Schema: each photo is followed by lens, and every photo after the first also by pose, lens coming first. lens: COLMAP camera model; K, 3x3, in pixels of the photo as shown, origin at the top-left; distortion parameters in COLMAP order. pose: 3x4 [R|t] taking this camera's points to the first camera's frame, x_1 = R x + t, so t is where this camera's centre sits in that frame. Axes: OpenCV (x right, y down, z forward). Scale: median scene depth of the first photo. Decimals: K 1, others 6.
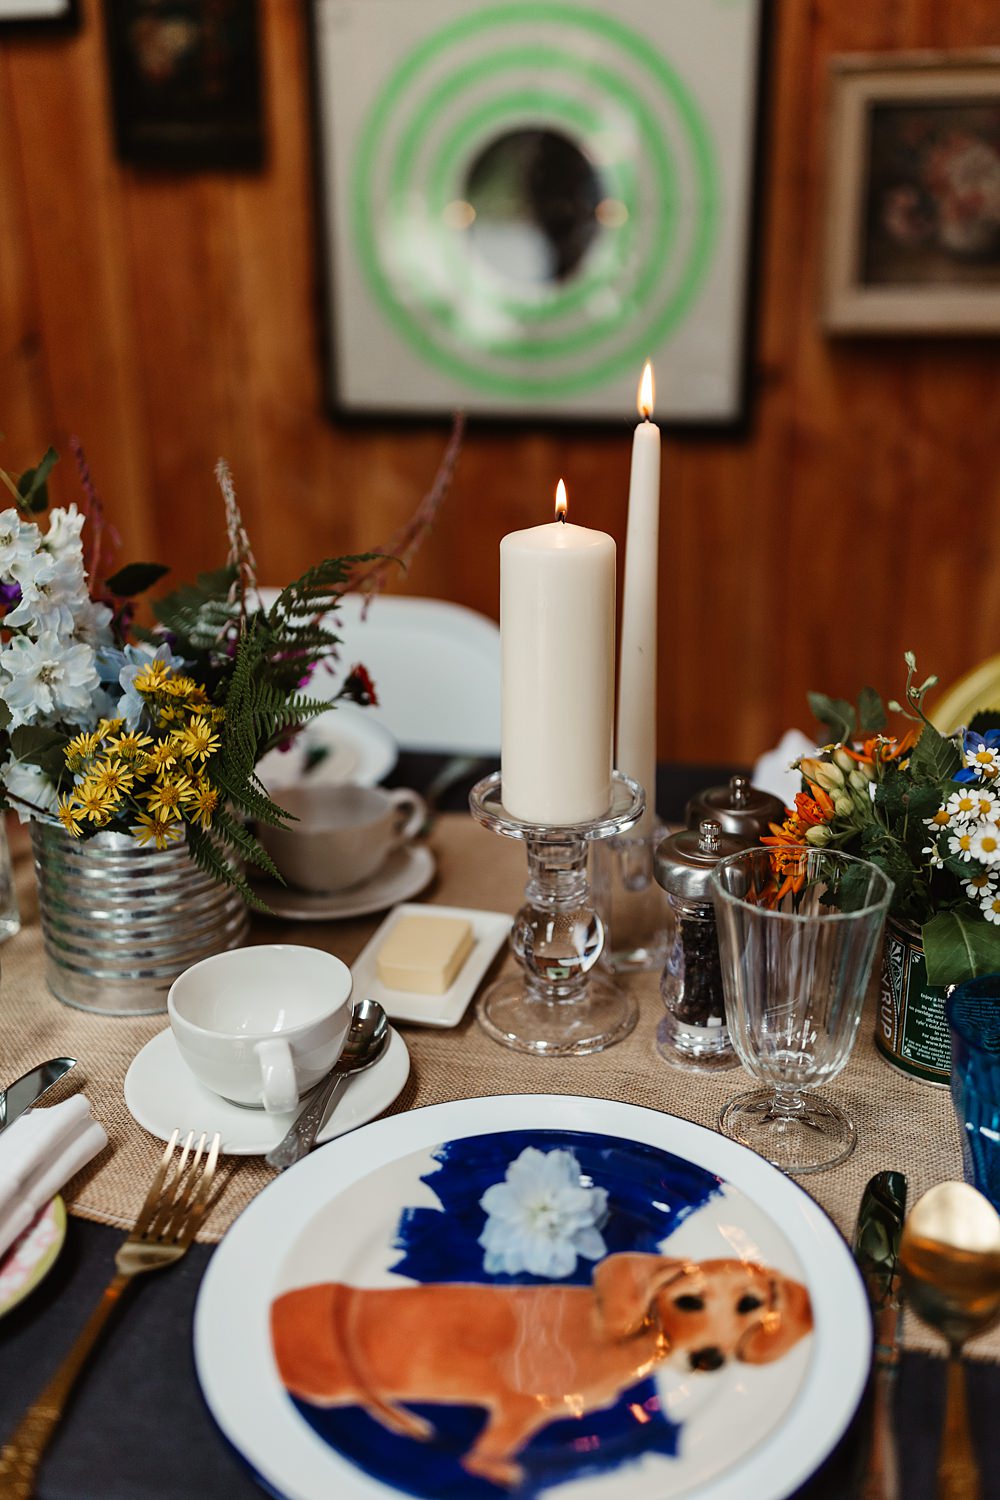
lens RADIAL K [[1487.4, 0, 505.1], [0, 1487.4, 761.6], [0, 0, 1]] dist [0.006648, 0.000000]
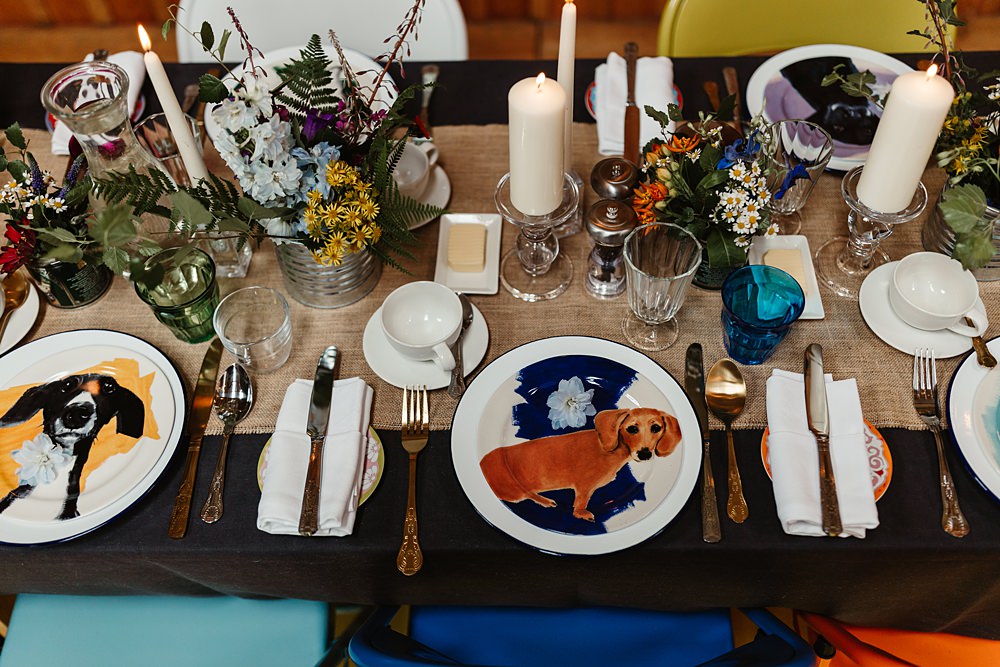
lens RADIAL K [[991.6, 0, 500.4], [0, 991.6, 330.7], [0, 0, 1]] dist [0.006648, 0.000000]
pose [[0.975014, -0.184610, 0.123562, -0.282463], [0.086975, 0.829057, 0.552359, -0.753580], [-0.204411, -0.527810, 0.824398, -0.303592]]
